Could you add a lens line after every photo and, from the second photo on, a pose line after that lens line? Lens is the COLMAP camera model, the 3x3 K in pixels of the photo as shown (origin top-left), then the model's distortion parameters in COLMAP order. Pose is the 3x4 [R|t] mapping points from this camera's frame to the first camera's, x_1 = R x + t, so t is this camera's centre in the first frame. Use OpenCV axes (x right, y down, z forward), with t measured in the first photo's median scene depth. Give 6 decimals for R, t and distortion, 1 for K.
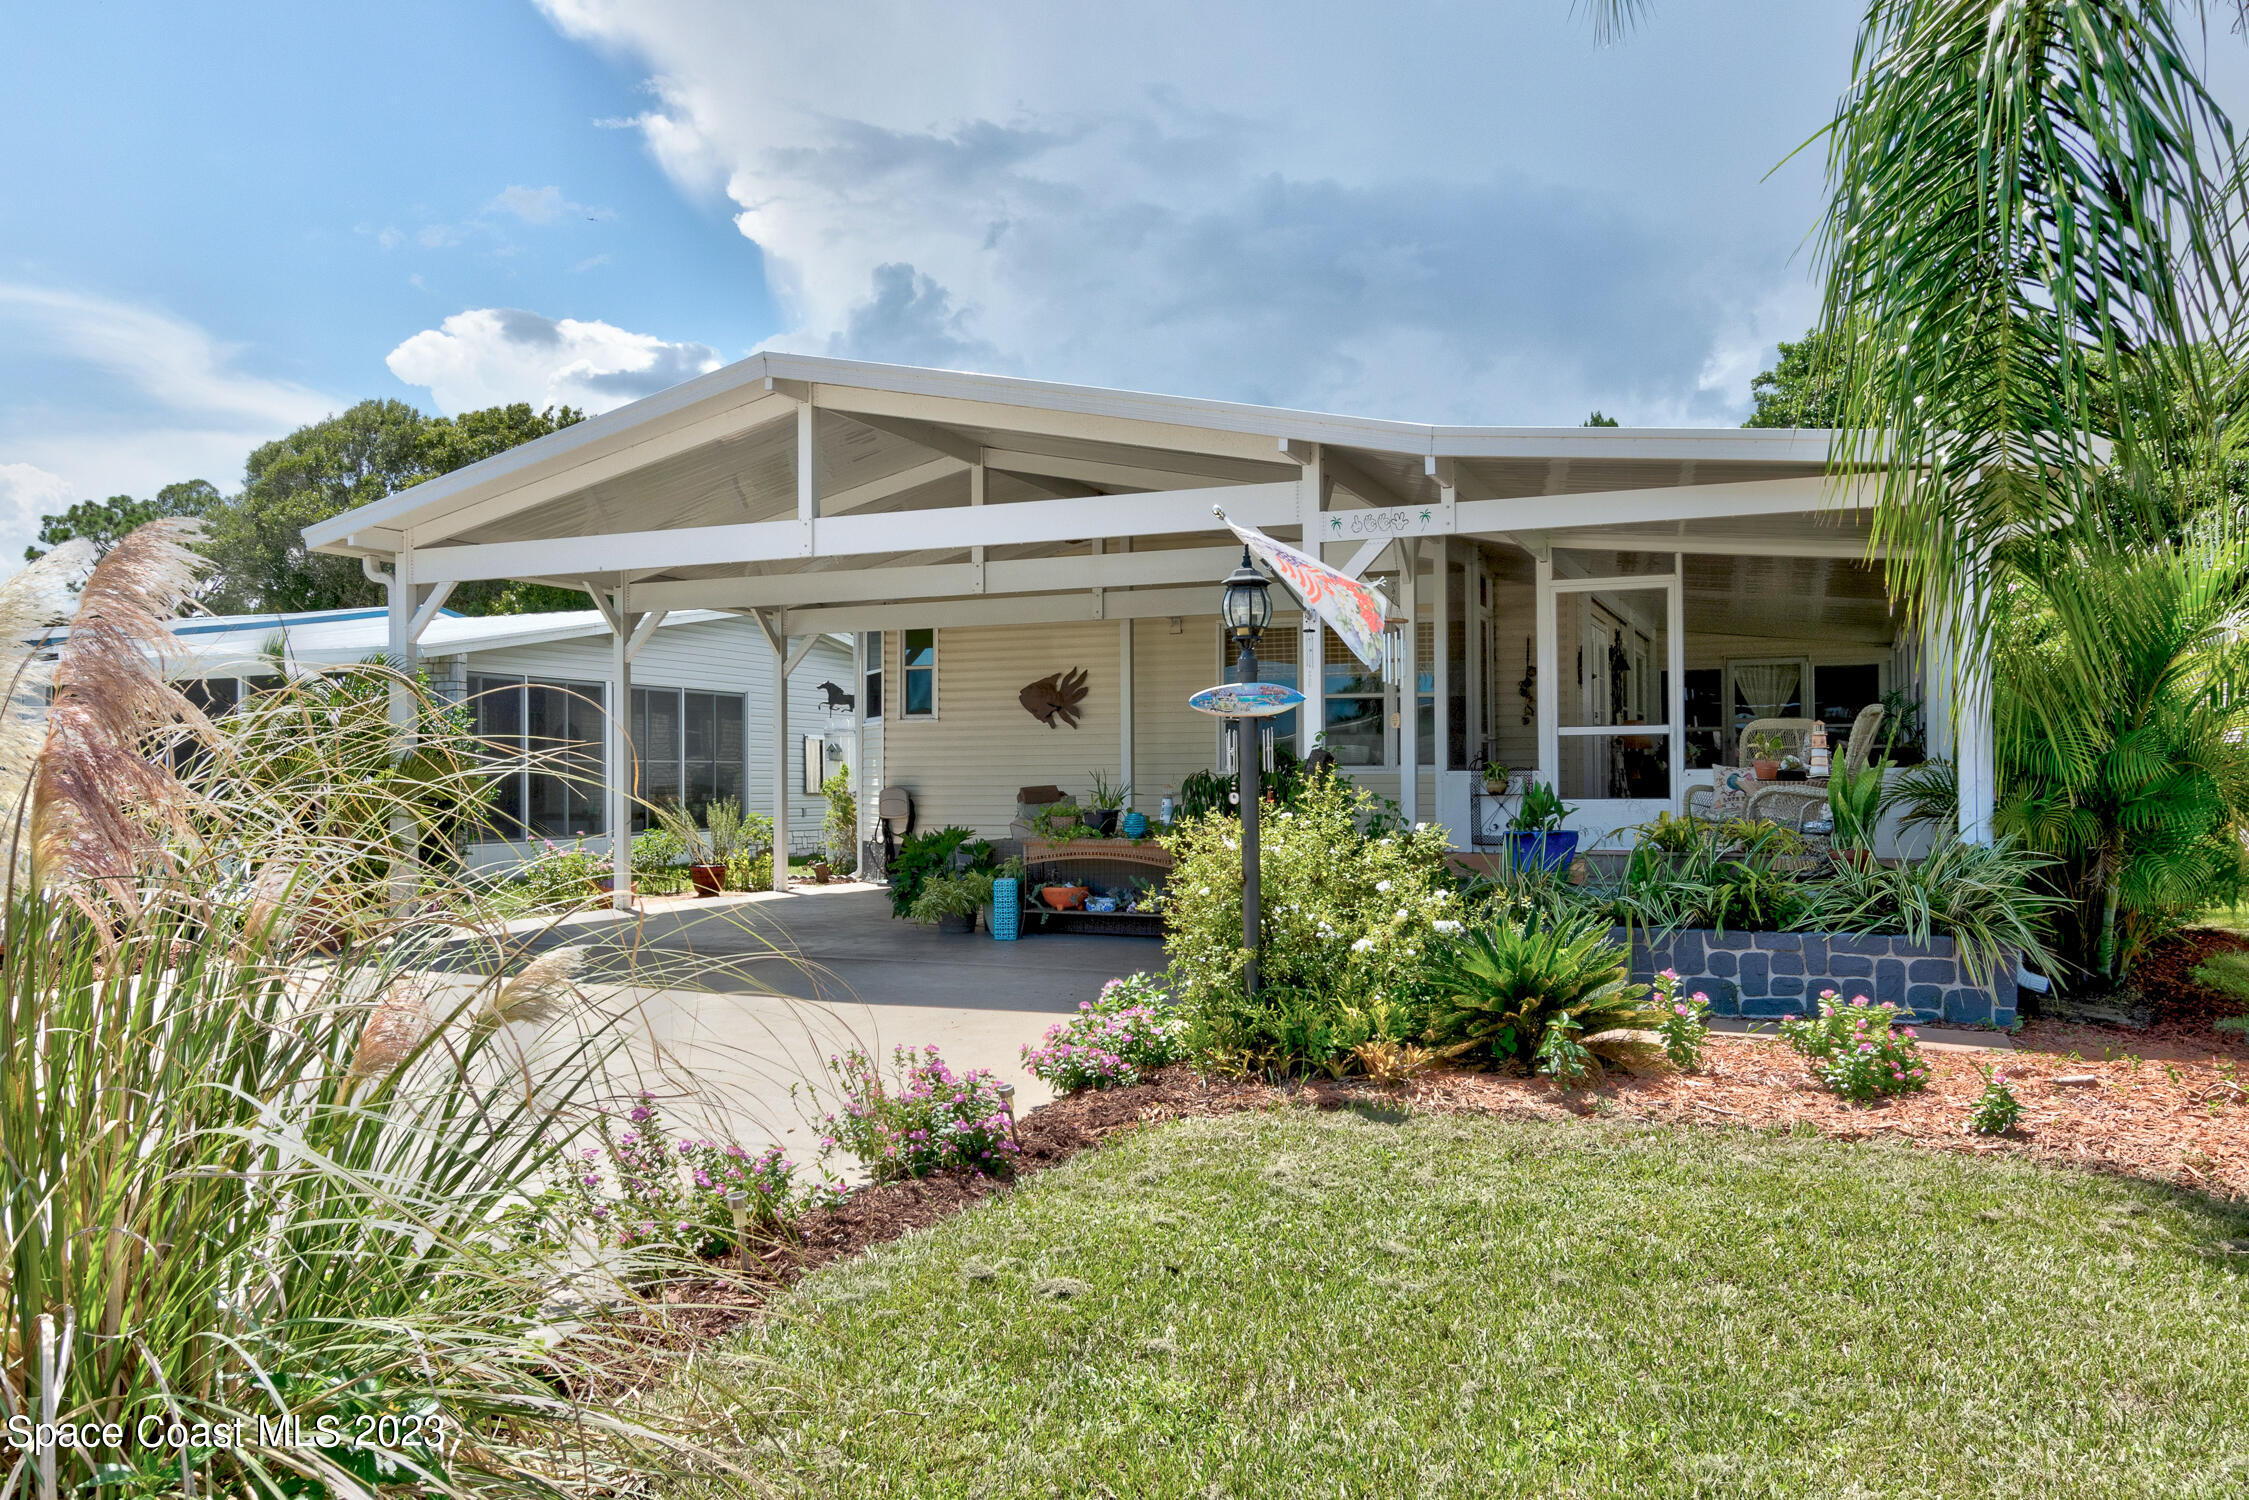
lens RADIAL K [[1672.4, 0, 1123.9], [0, 1672.4, 756.1], [0, 0, 1]] dist [0.001230, 0.000138]
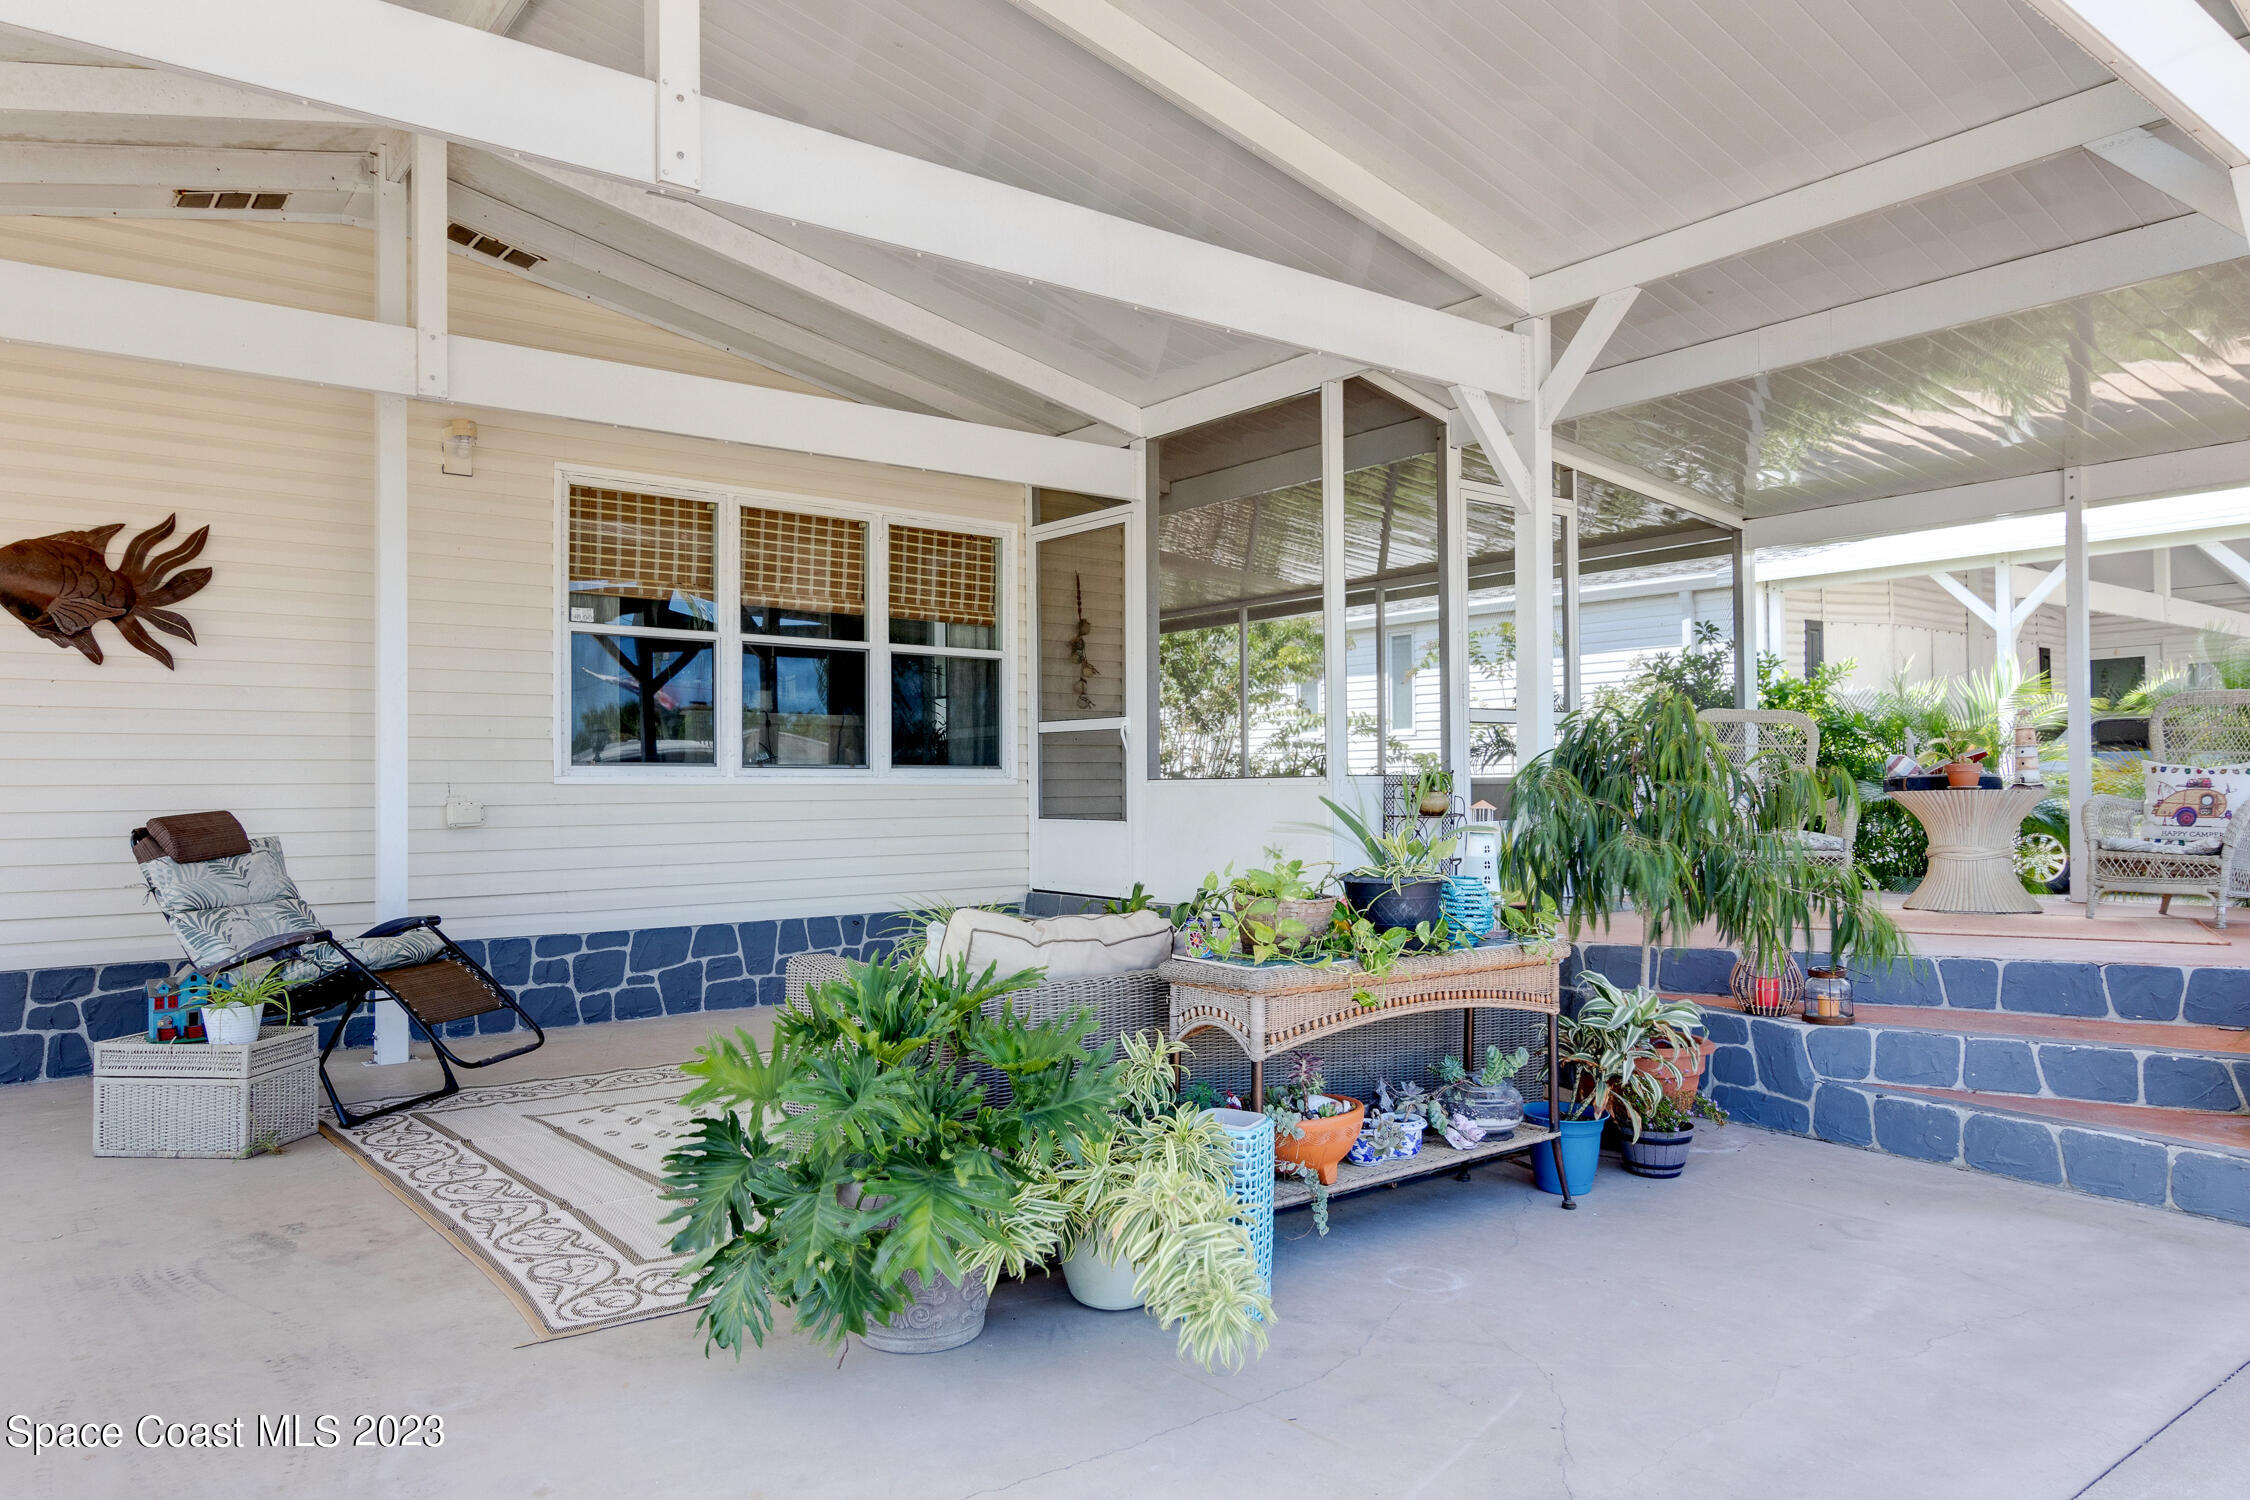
lens RADIAL K [[1486.6, 0, 1125.9], [0, 1486.6, 757.9], [0, 0, 1]] dist [-0.000889, 0.000370]
pose [[0.472469, 0.017424, 0.881175, -0.238630], [-0.023282, 0.999702, -0.007284, 0.003251], [-0.881040, -0.017074, 0.472734, 0.619764]]
